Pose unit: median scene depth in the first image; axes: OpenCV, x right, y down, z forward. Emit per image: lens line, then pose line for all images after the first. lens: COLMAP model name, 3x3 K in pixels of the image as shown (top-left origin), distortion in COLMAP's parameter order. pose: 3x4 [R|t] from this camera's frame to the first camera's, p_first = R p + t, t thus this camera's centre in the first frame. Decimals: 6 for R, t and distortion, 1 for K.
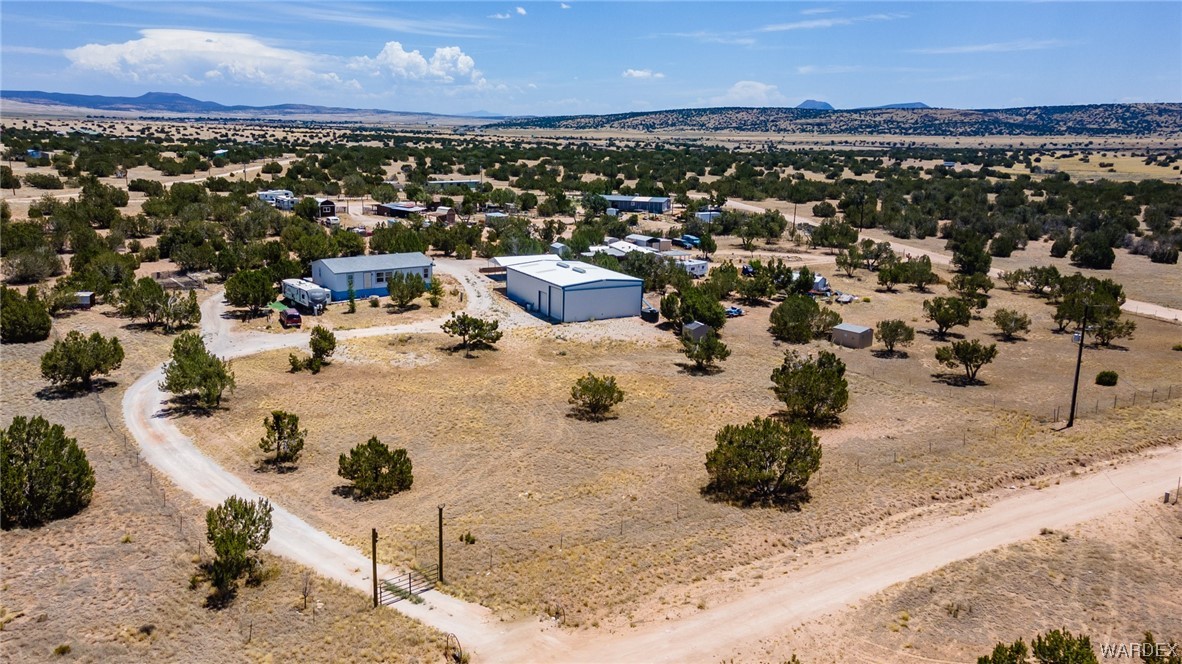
lens RADIAL K [[888.8, 0, 551.1], [0, 888.8, 304.0], [0, 0, 1]] dist [0.097914, 0.005354]
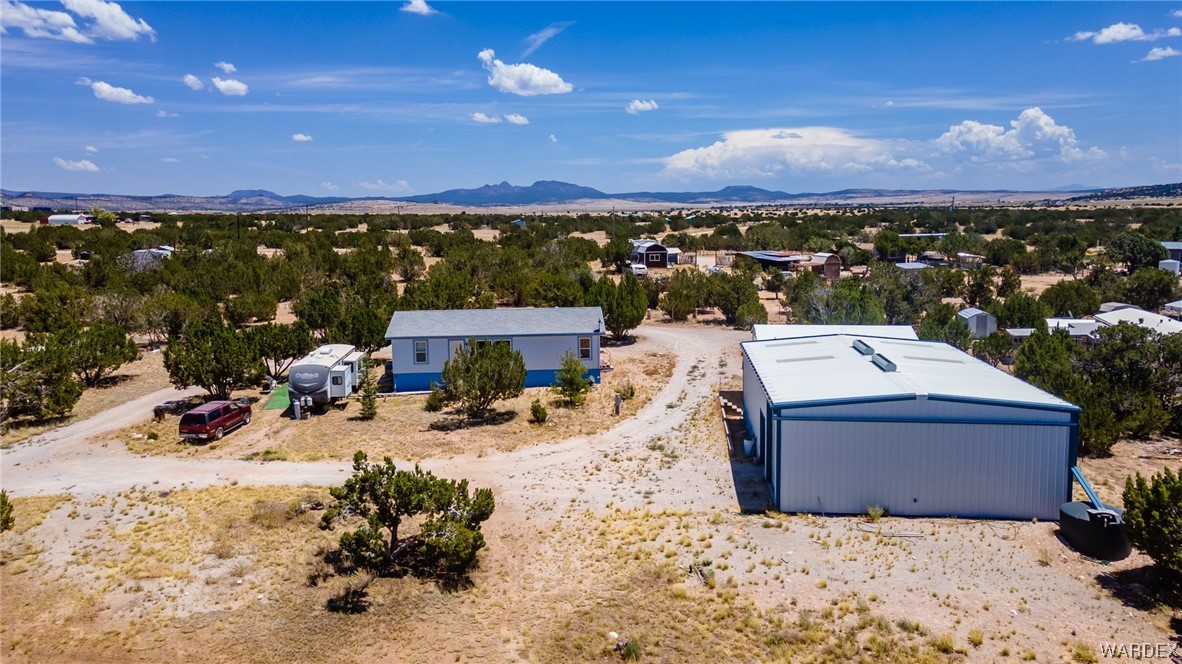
lens RADIAL K [[881.7, 0, 585.8], [0, 881.7, 330.0], [0, 0, 1]] dist [0.074930, 0.046977]
pose [[0.844679, 0.046111, -0.533283, 0.115932], [-0.079078, 0.996100, -0.039124, -0.026004], [0.529400, 0.075218, 0.845032, 0.592807]]
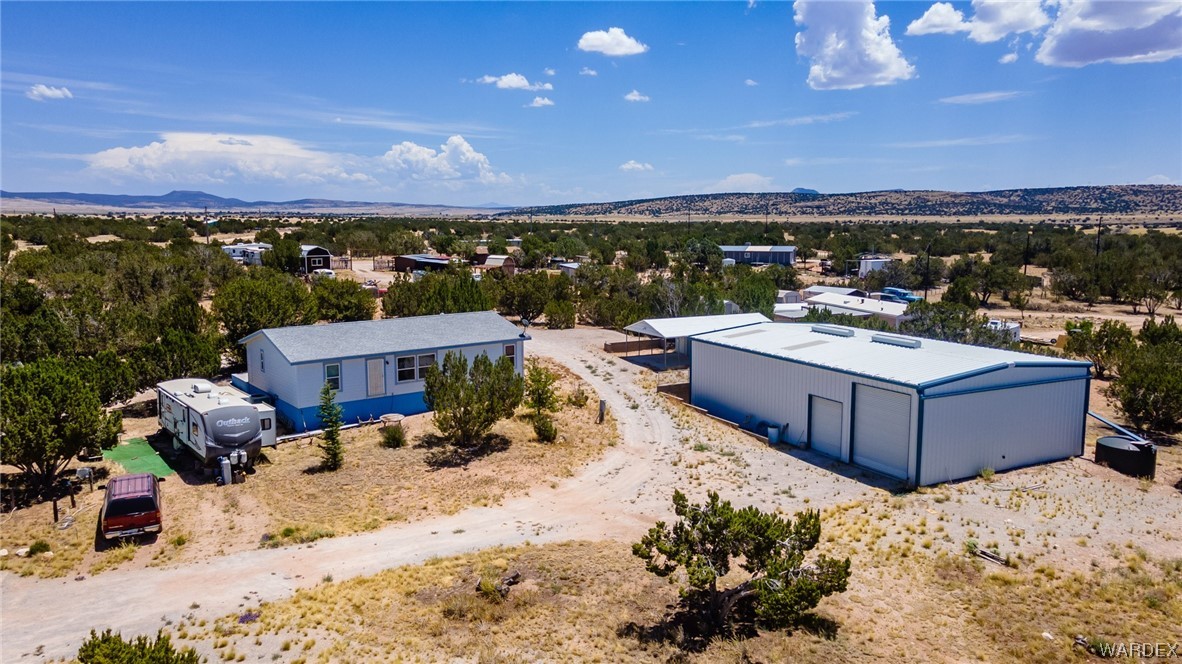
lens RADIAL K [[850.8, 0, 584.9], [0, 850.8, 325.2], [0, 0, 1]] dist [0.071326, 0.067824]
pose [[0.999393, -0.020119, 0.028457, -0.115175], [0.022013, 0.997450, -0.067895, -0.020679], [-0.027018, 0.068480, 0.997287, 0.578488]]
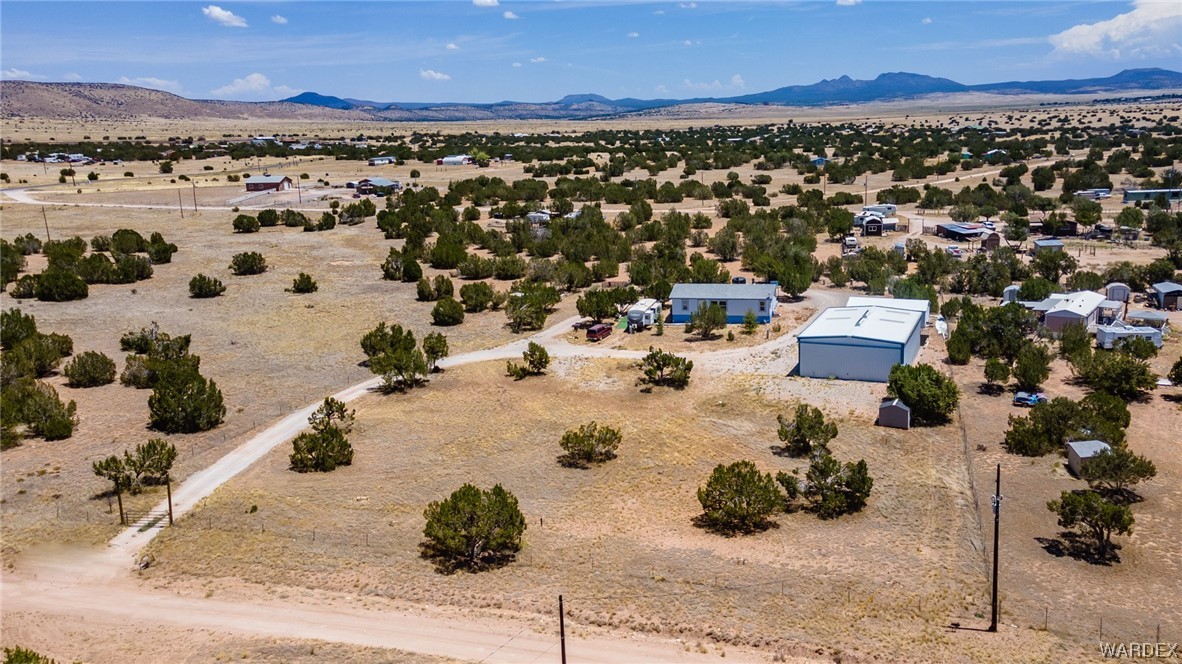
lens RADIAL K [[947.1, 0, 655.0], [0, 947.1, 328.2], [0, 0, 1]] dist [0.084812, 0.005169]
pose [[0.663336, 0.127860, -0.737317, 0.570455], [-0.105903, 0.991418, 0.076648, -0.079193], [0.740790, 0.027241, 0.671184, 0.193641]]
